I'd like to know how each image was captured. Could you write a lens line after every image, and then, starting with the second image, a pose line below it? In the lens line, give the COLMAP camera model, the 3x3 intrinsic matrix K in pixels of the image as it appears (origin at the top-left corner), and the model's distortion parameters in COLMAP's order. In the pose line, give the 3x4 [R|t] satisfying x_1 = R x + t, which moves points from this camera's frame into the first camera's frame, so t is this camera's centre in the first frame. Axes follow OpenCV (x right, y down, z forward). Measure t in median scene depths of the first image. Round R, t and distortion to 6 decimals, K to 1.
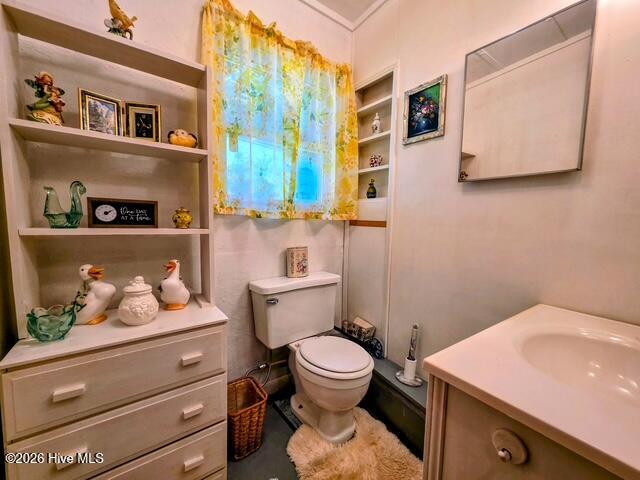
lens RADIAL K [[260.3, 0, 321.8], [0, 260.3, 239.7], [0, 0, 1]] dist [0.001013, -0.000148]
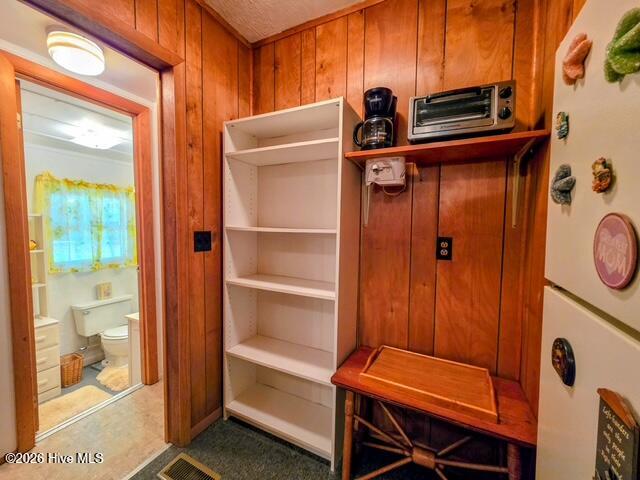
lens RADIAL K [[260.3, 0, 319.0], [0, 260.3, 239.7], [0, 0, 1]] dist [0.001013, -0.000148]
pose [[0.887462, -0.040038, 0.459138, 0.485748], [0.046682, 0.998905, -0.003123, -0.232619], [-0.458511, 0.024205, 0.888359, -1.579669]]
